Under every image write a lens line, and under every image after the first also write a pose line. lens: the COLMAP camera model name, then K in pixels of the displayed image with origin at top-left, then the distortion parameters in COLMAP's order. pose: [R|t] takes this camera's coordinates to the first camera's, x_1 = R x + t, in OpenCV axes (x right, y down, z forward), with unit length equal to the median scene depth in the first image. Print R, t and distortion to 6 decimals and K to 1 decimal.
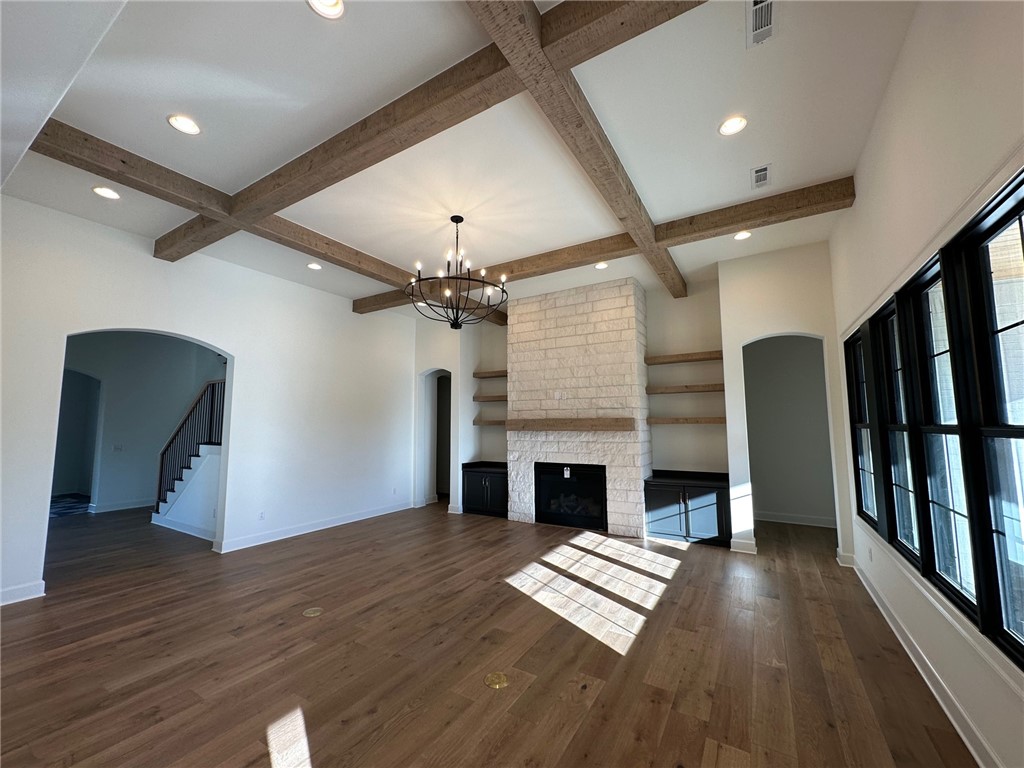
lens RADIAL K [[409.4, 0, 513.3], [0, 409.4, 381.4], [0, 0, 1]] dist [-0.006111, 0.000328]
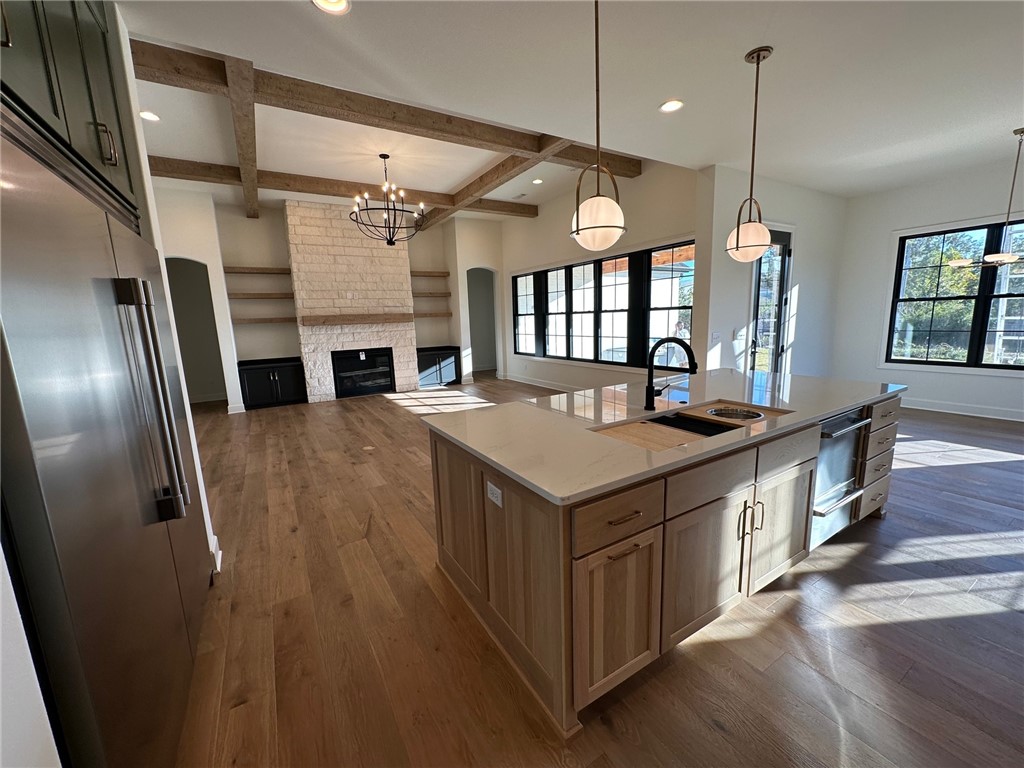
lens RADIAL K [[409.4, 0, 512.7], [0, 409.4, 386.2], [0, 0, 1]] dist [-0.006111, 0.000328]
pose [[0.463408, -0.156193, 0.872271, -0.843866], [-0.057380, 0.976989, 0.205428, 0.020755], [-0.884285, -0.145248, 0.443782, -0.025819]]
